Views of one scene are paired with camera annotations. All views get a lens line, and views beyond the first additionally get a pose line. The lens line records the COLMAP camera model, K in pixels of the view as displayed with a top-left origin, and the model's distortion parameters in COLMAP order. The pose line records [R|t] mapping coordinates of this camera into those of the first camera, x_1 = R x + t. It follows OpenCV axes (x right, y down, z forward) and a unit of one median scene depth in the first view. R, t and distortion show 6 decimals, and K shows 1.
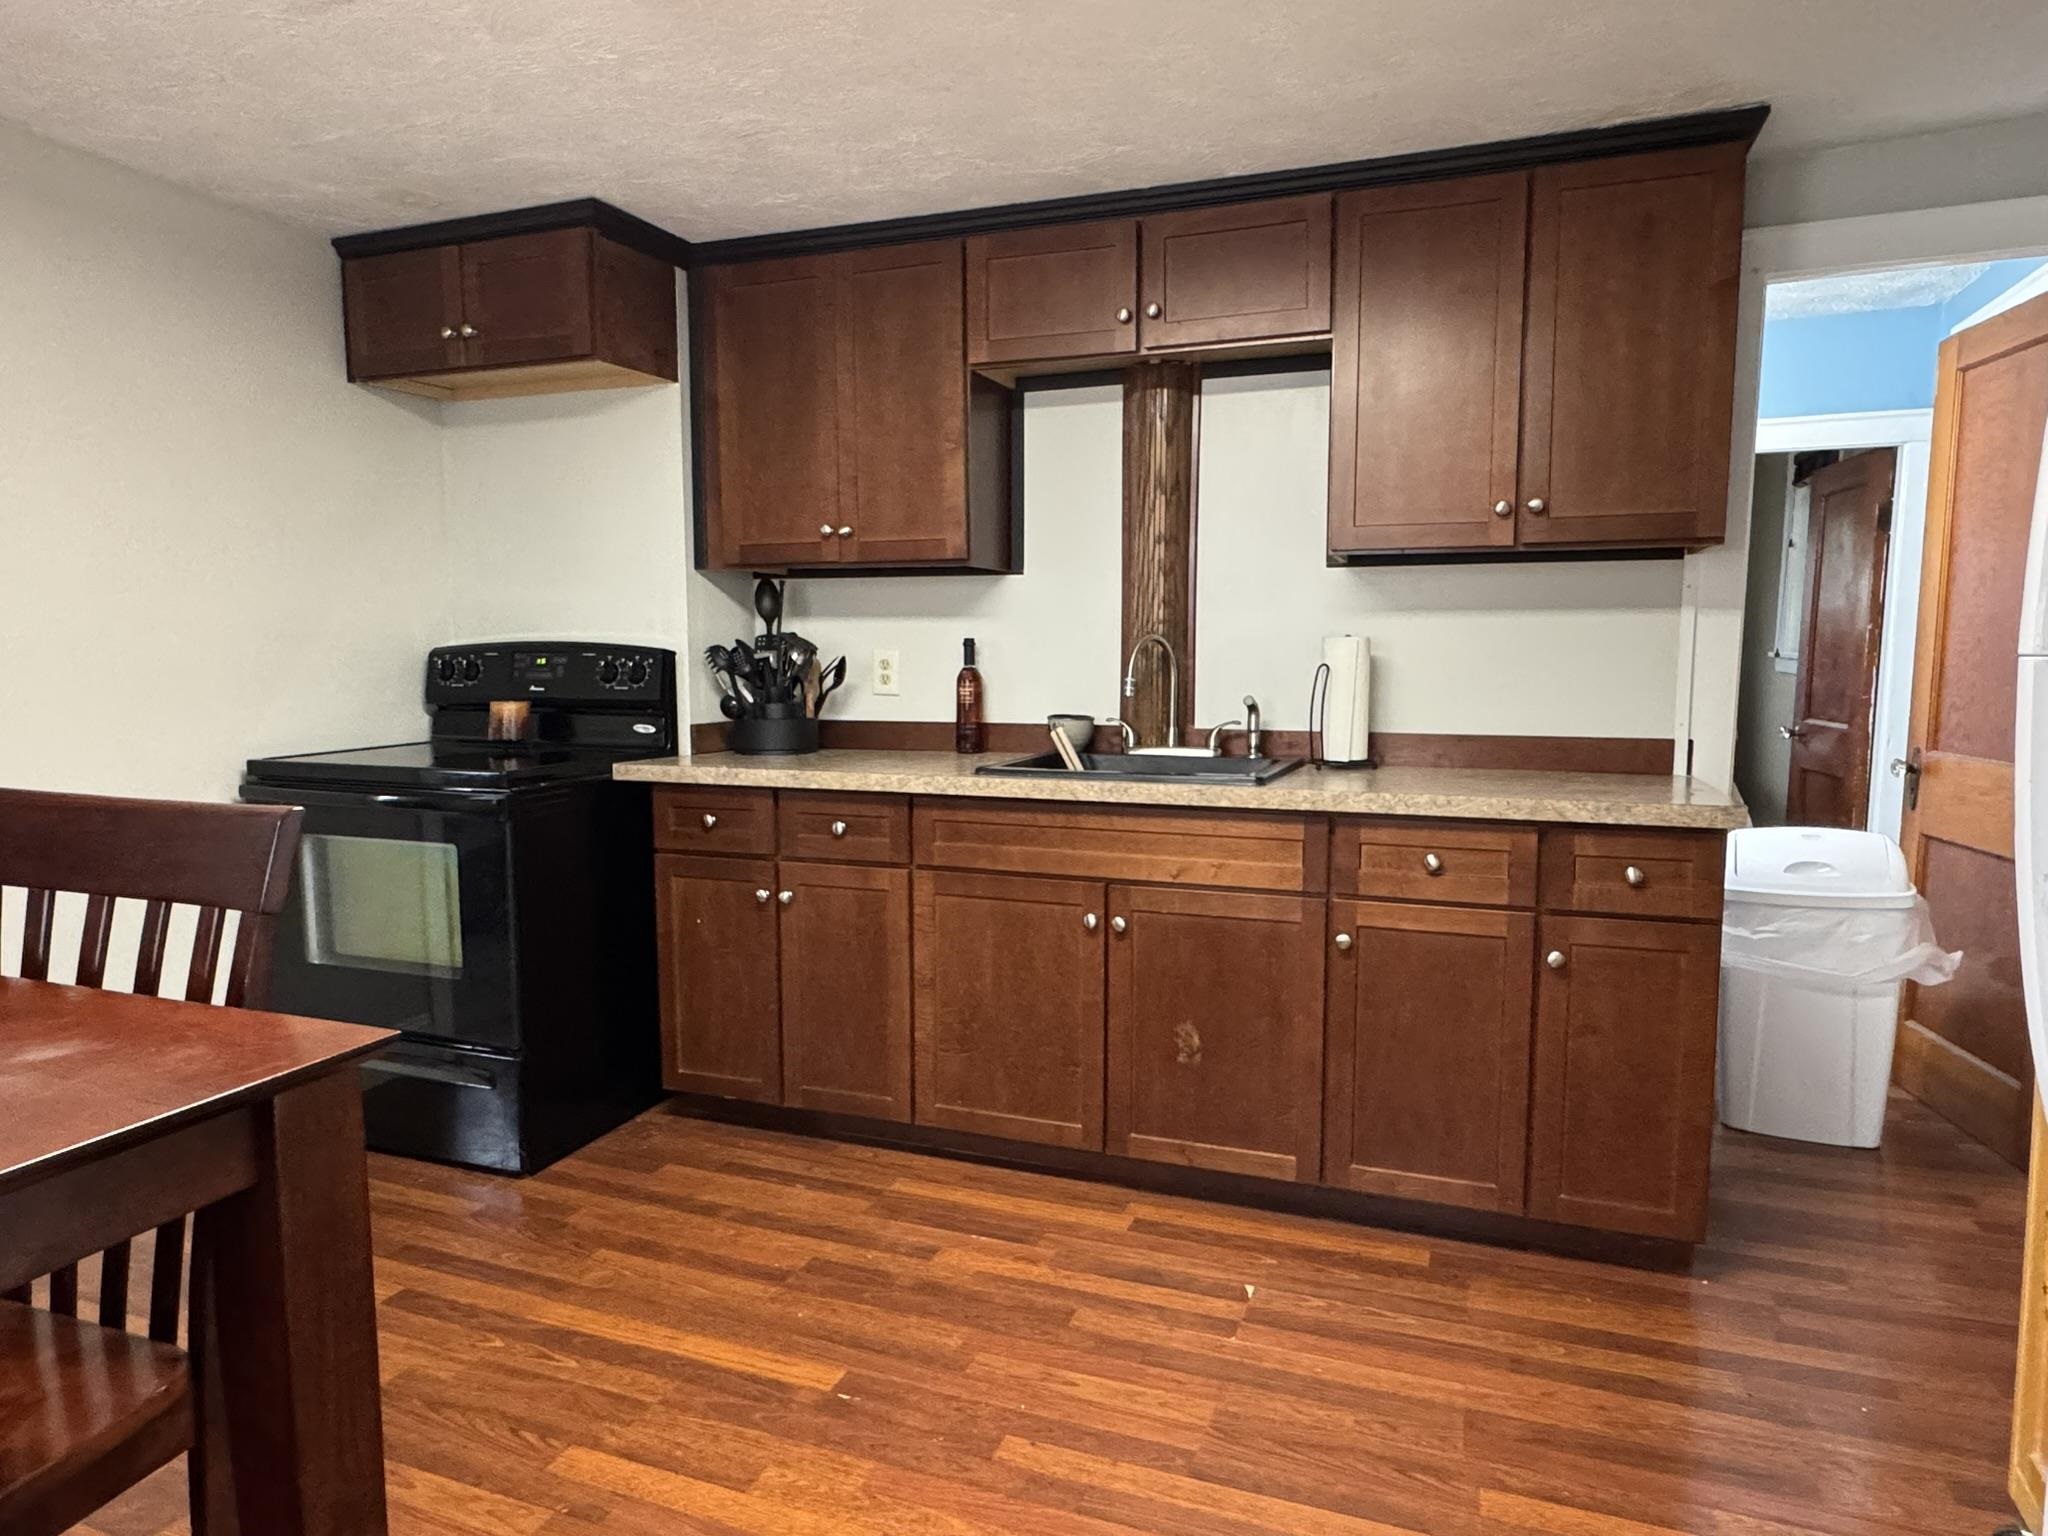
lens RADIAL K [[1241.0, 0, 1022.7], [0, 1241.0, 768.1], [0, 0, 1]] dist [-0.002392, -0.000523]
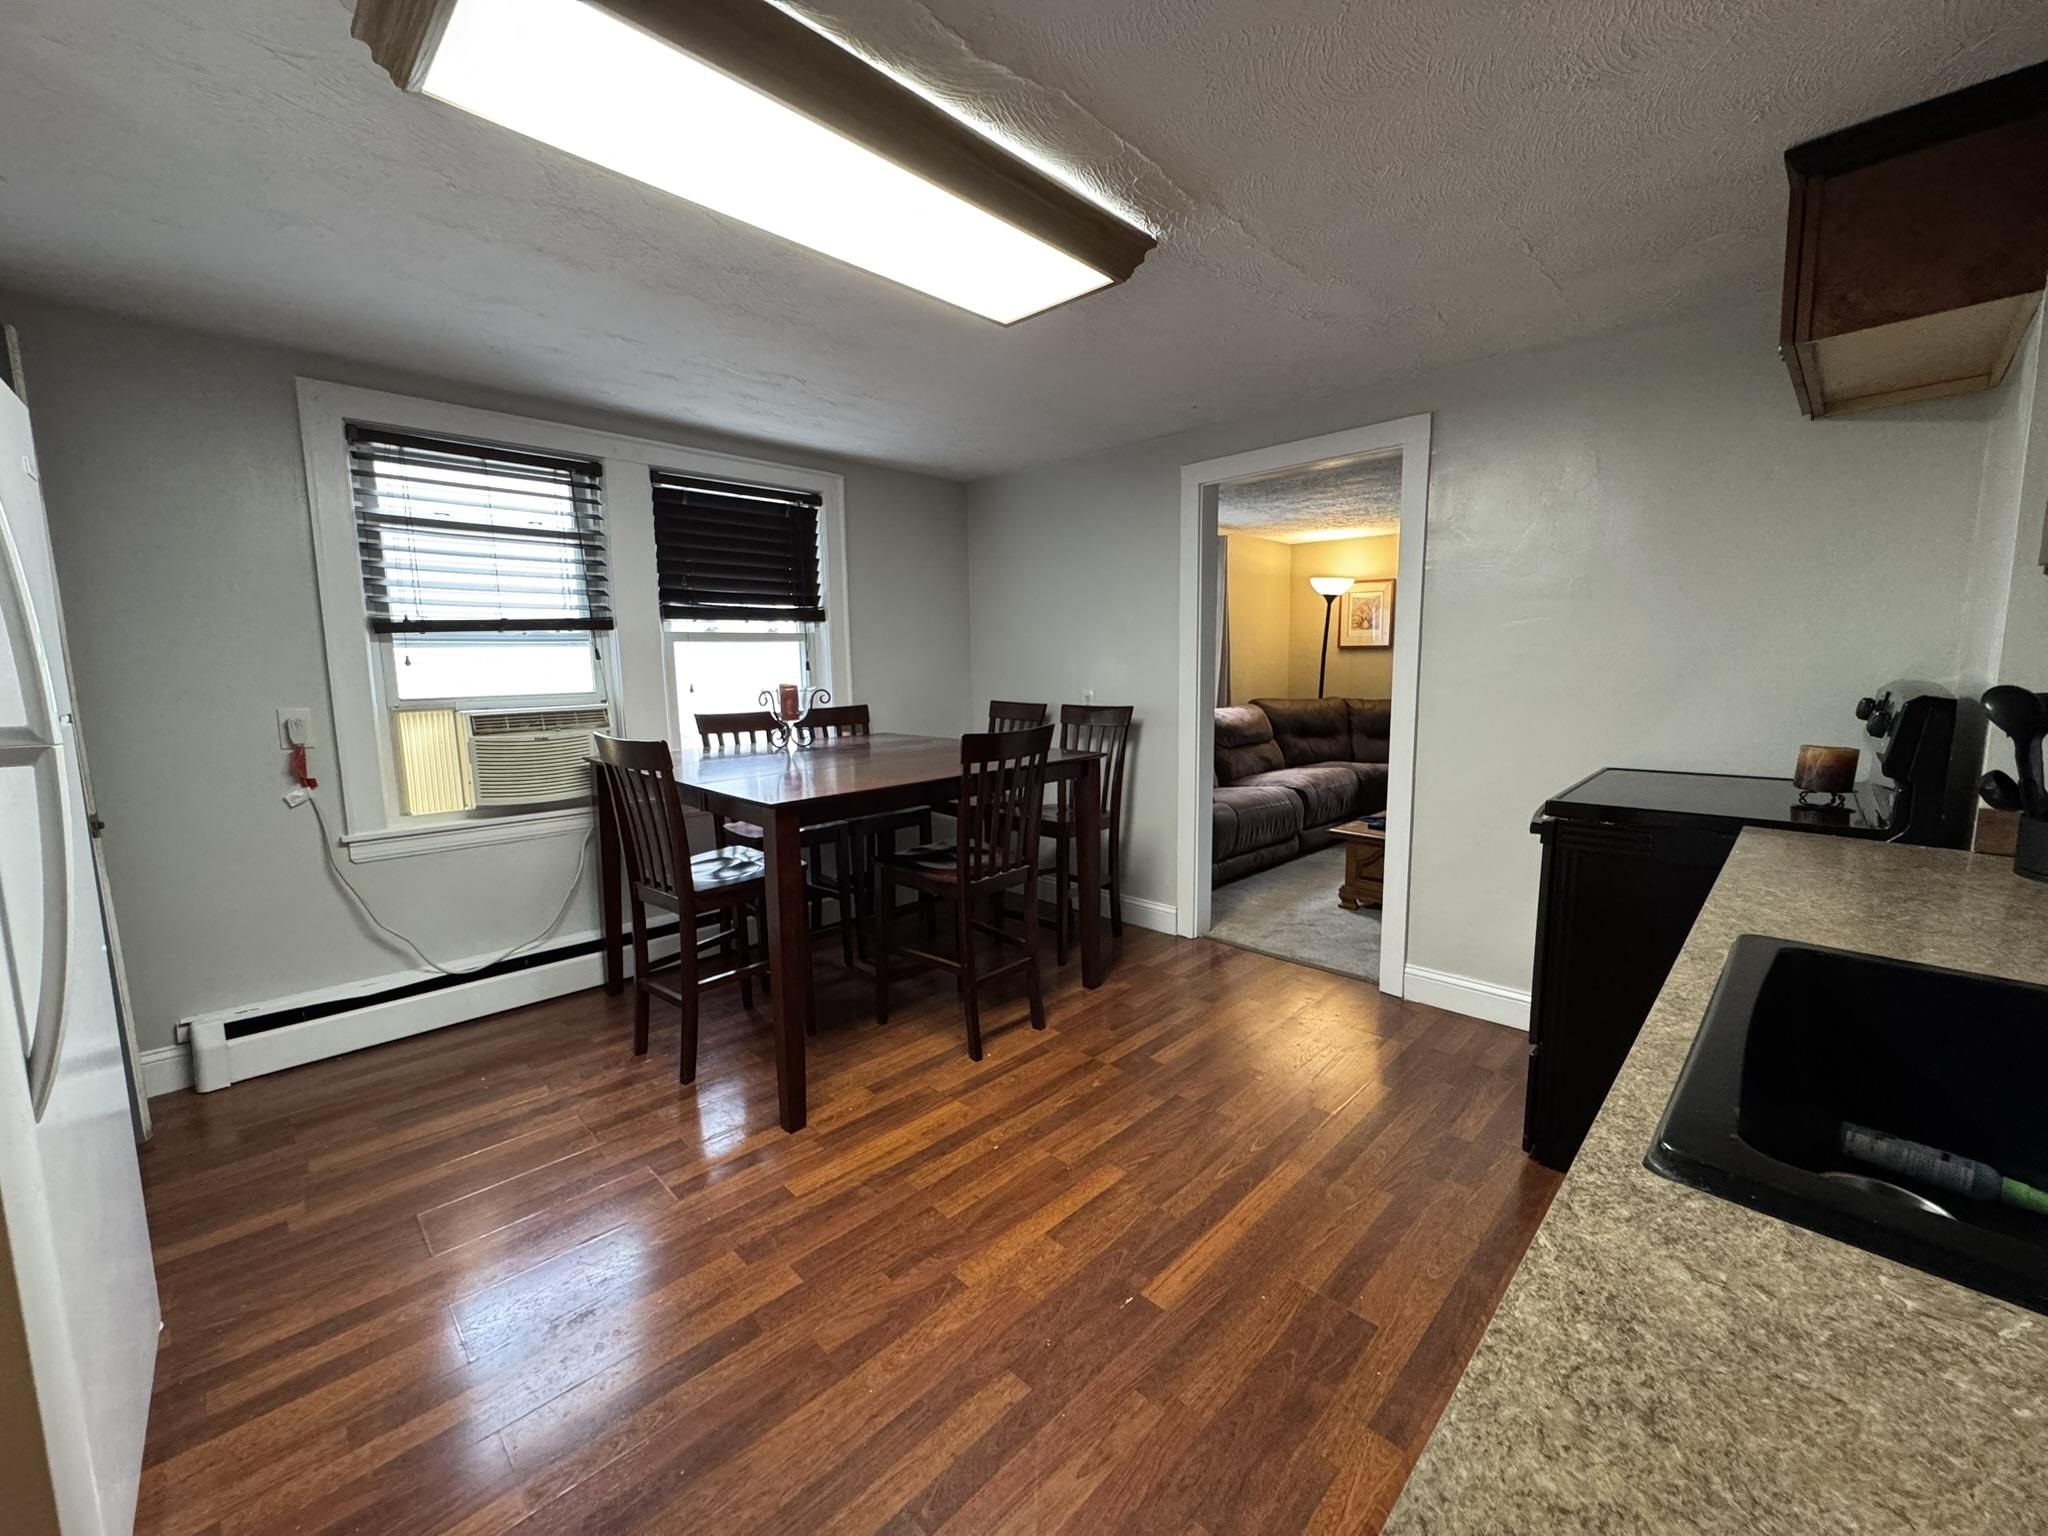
lens RADIAL K [[809.1, 0, 1026.6], [0, 809.1, 766.3], [0, 0, 1]] dist [-0.002870, 0.000528]
pose [[-0.411104, 0.119658, -0.903701, 0.470108], [-0.072694, 0.983887, 0.163345, -0.123322], [0.908685, 0.132846, -0.395782, 0.951272]]
